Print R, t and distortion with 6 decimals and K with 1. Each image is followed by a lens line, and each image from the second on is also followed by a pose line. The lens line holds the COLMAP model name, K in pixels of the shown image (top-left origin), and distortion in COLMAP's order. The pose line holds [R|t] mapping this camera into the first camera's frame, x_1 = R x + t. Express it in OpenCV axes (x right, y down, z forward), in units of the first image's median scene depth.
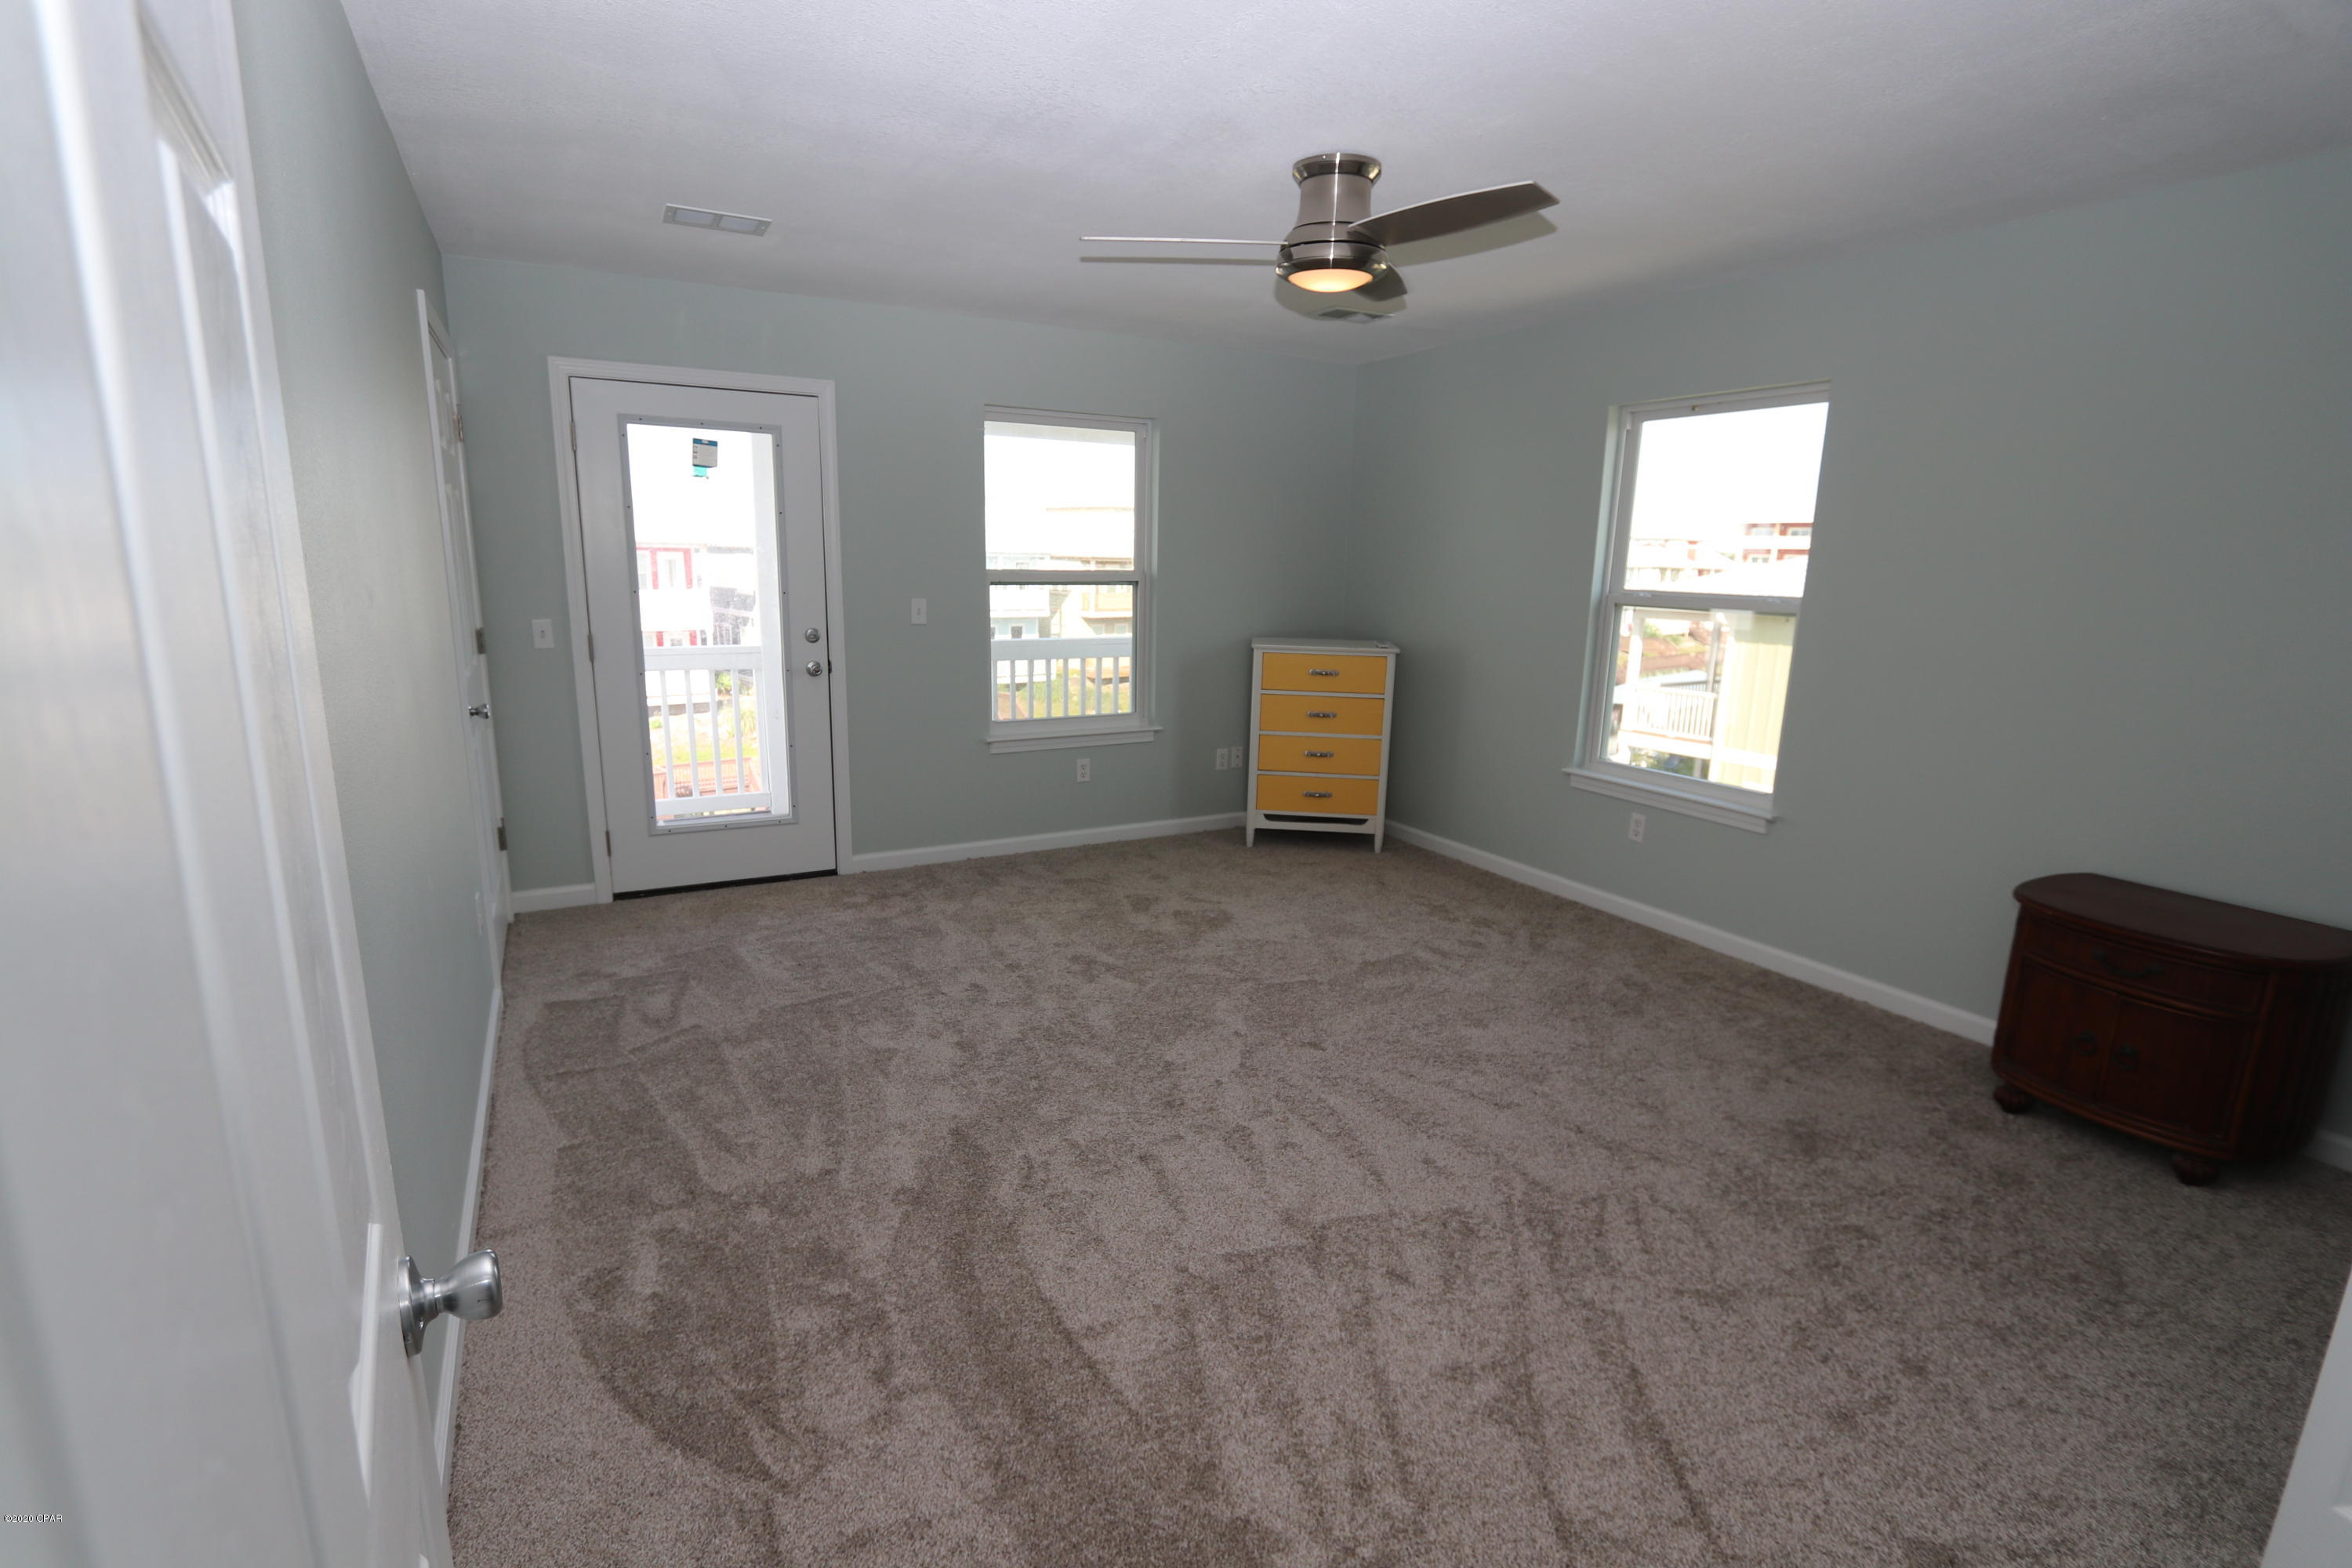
lens RADIAL K [[1084.0, 0, 1139.9], [0, 1084.0, 780.0], [0, 0, 1]] dist [-0.016617, 0.003080]
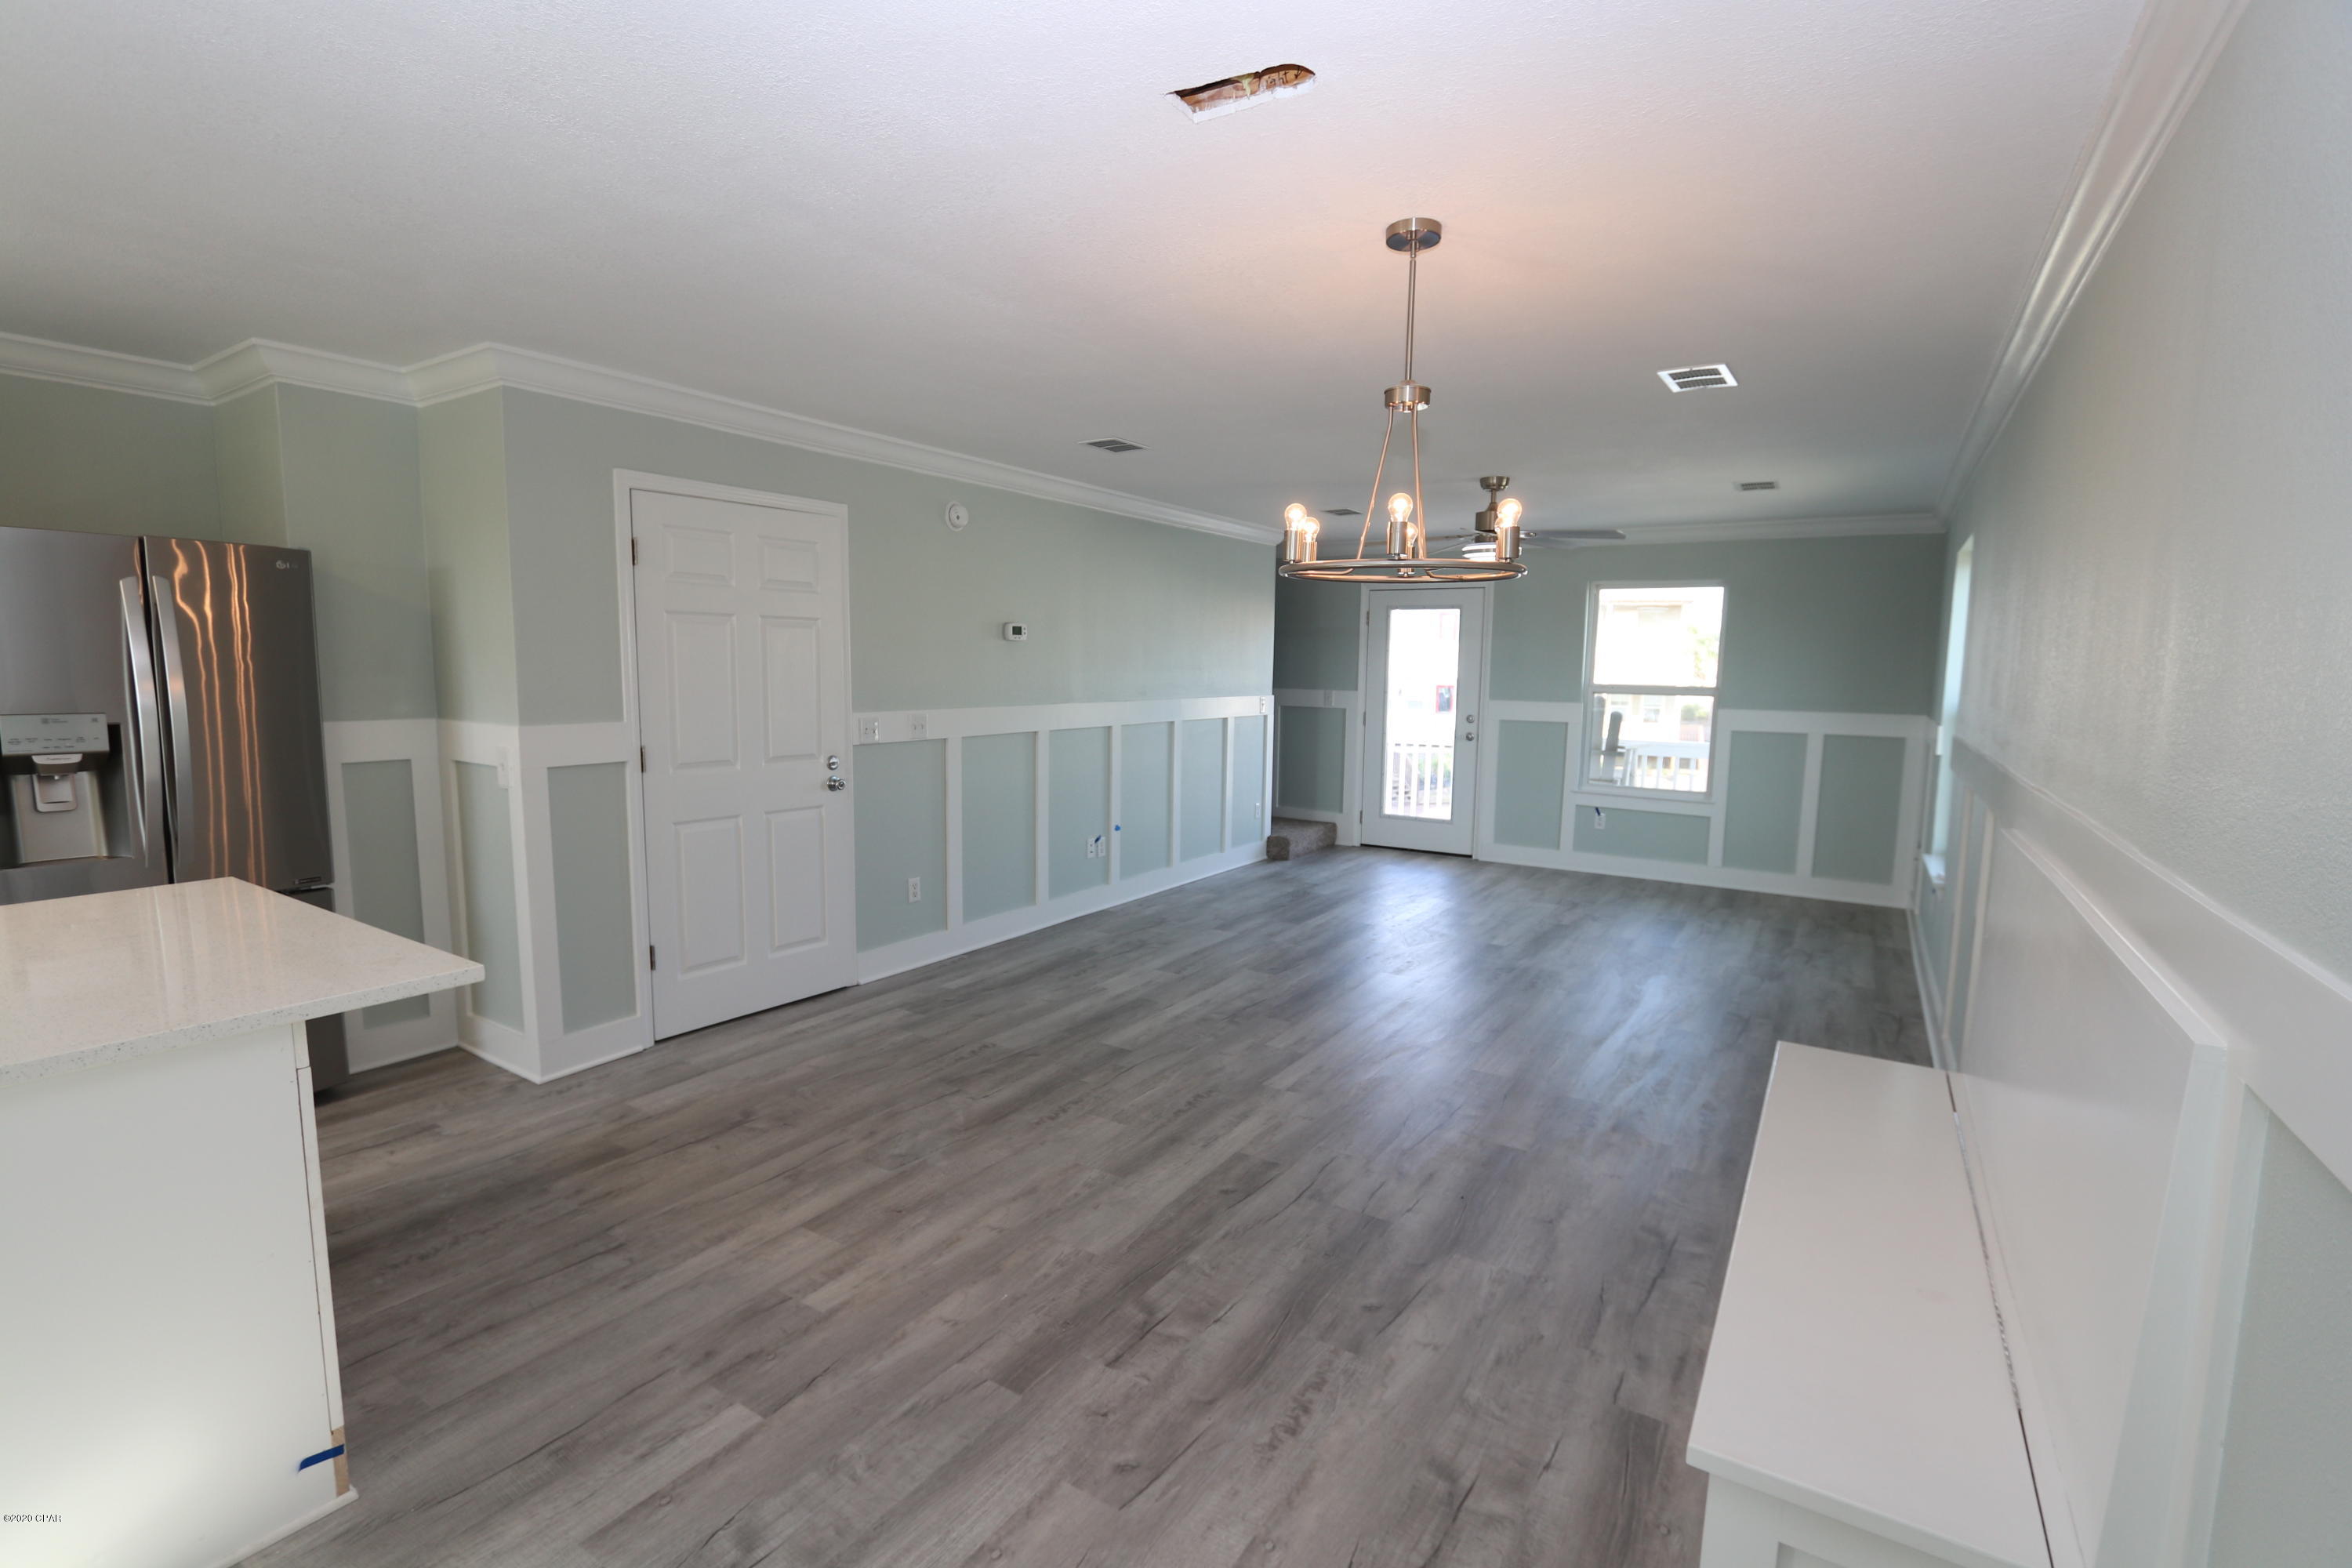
lens RADIAL K [[1084.0, 0, 1167.7], [0, 1084.0, 785.7], [0, 0, 1]] dist [-0.016617, 0.003080]
pose [[0.478723, 0.085565, -0.873786, 1.048172], [-0.186372, 0.982462, -0.005901, 0.080006], [0.857957, 0.165674, 0.486274, -0.281459]]
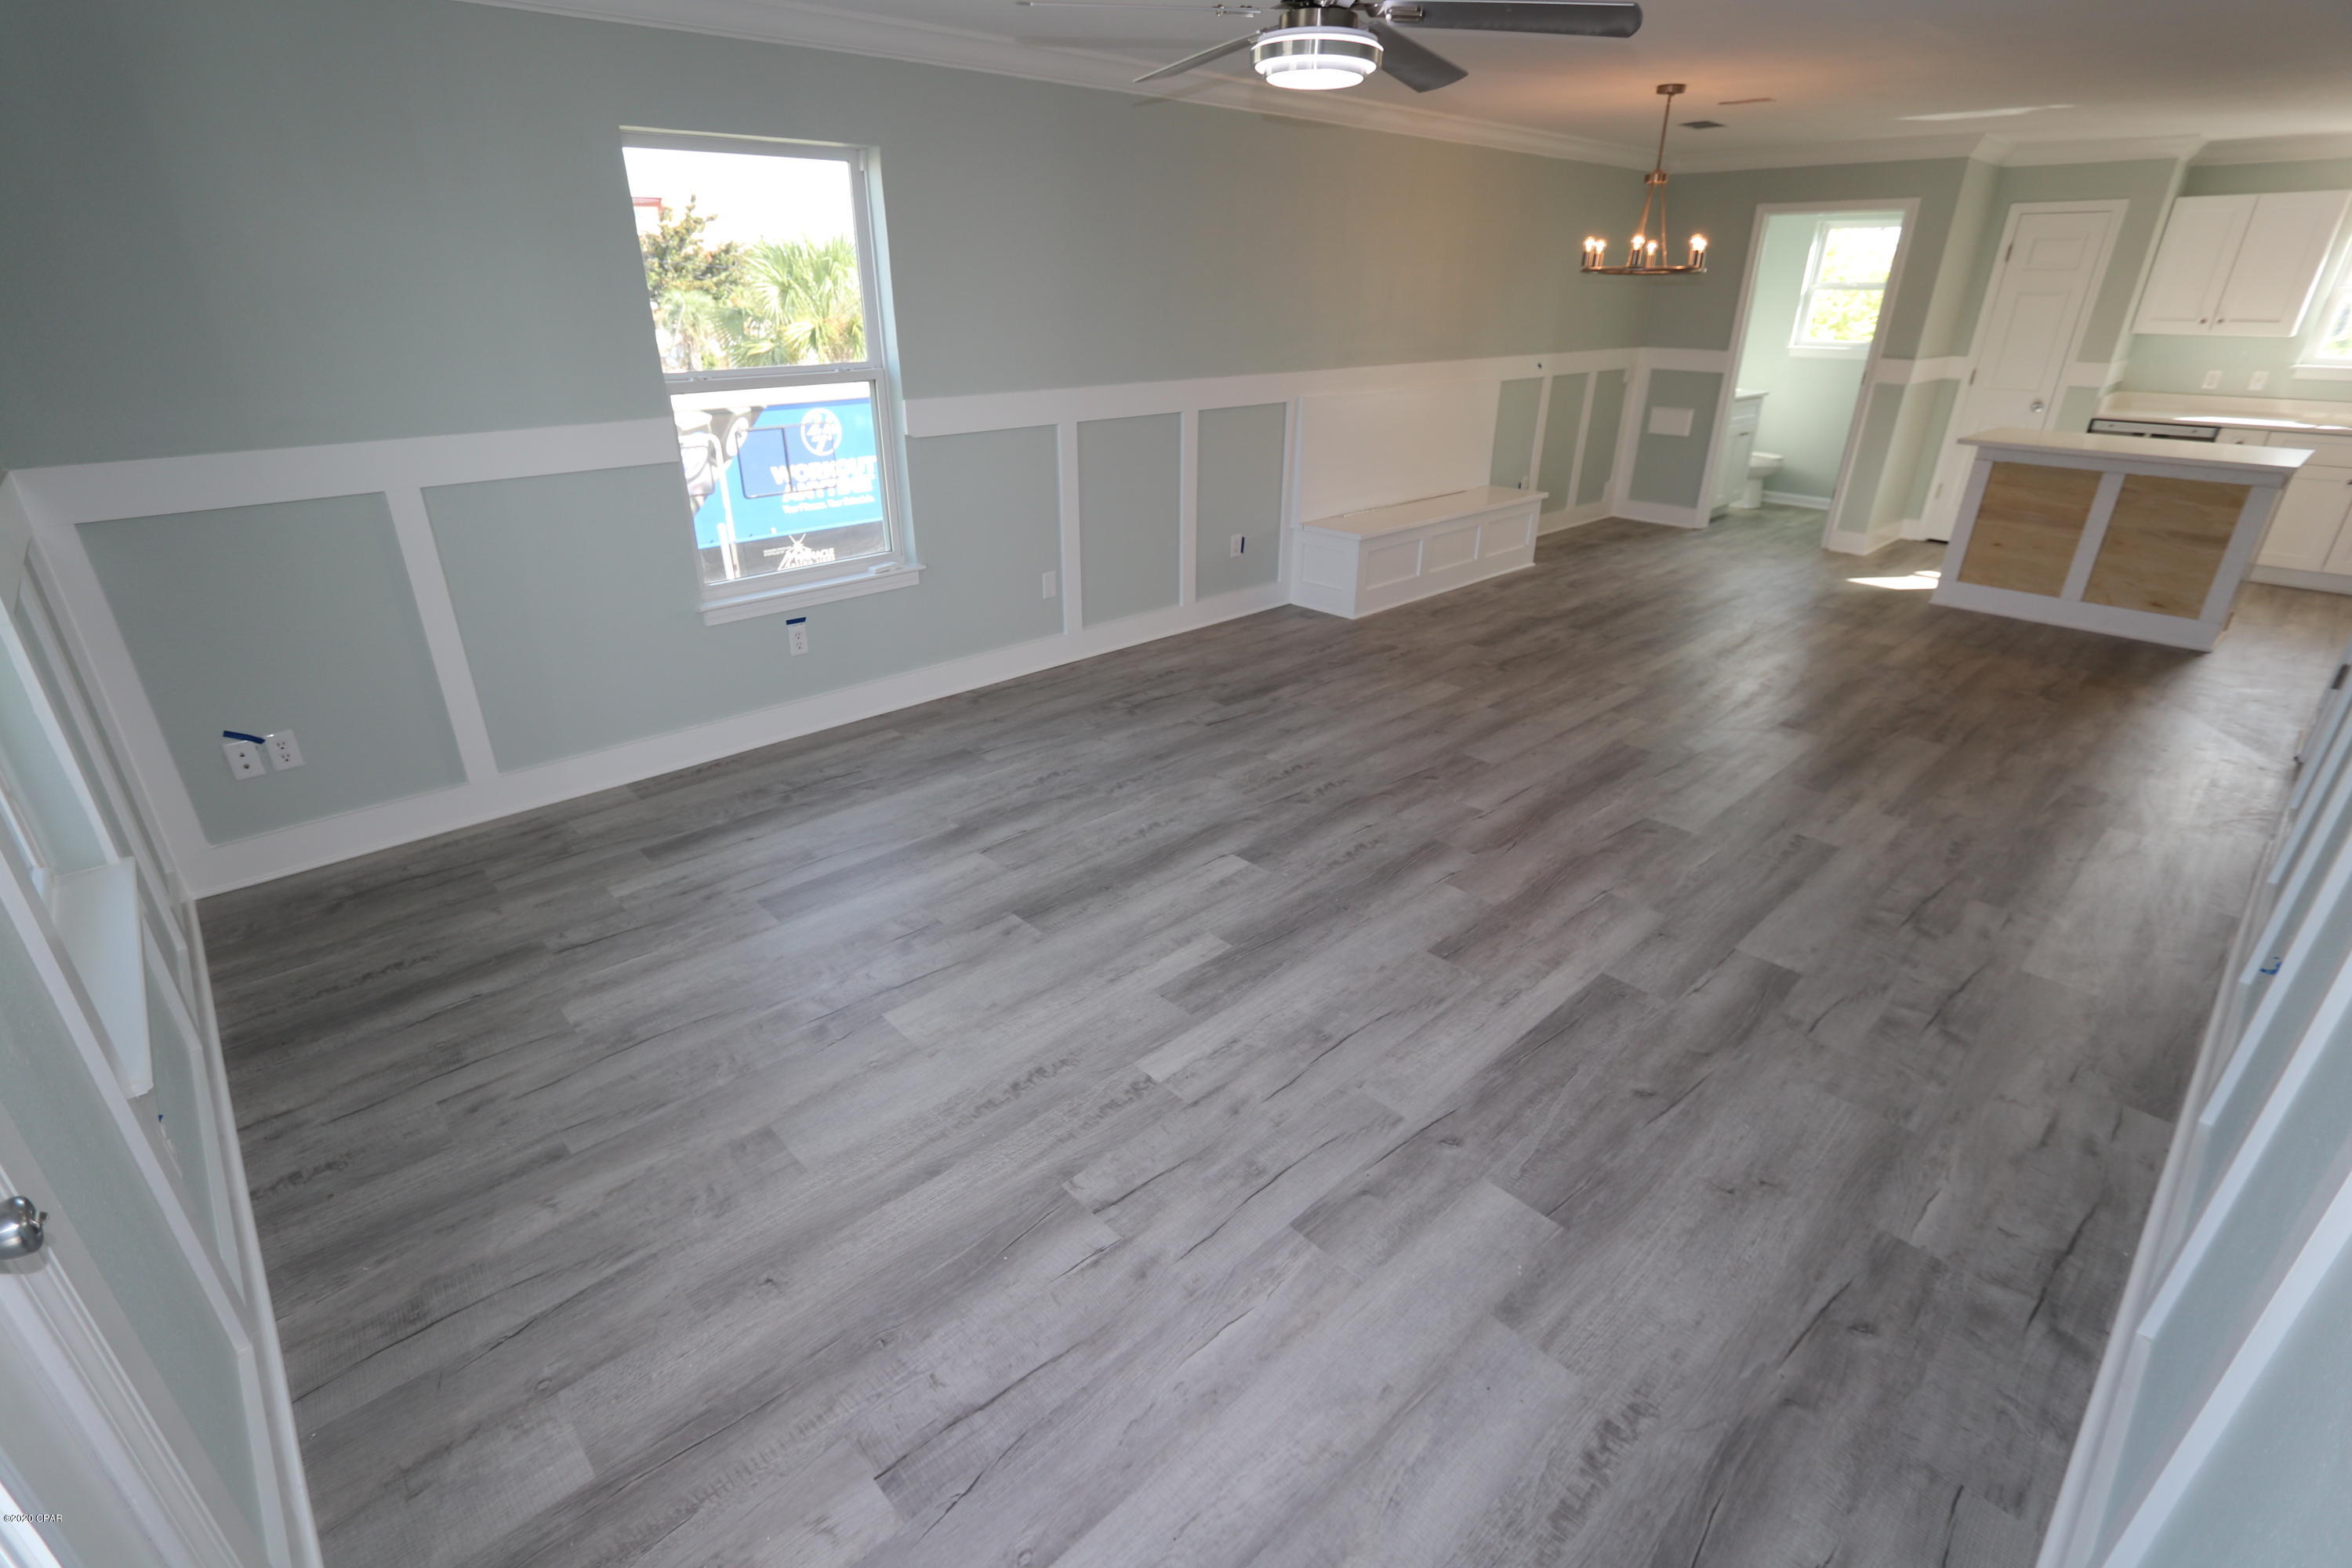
lens RADIAL K [[1084.0, 0, 1155.8], [0, 1084.0, 792.4], [0, 0, 1]] dist [-0.016617, 0.003080]
pose [[-0.232926, -0.427047, 0.873714, -0.475852], [0.197460, 0.858943, 0.472468, -0.215030], [-0.952237, 0.282574, -0.115746, 0.829488]]
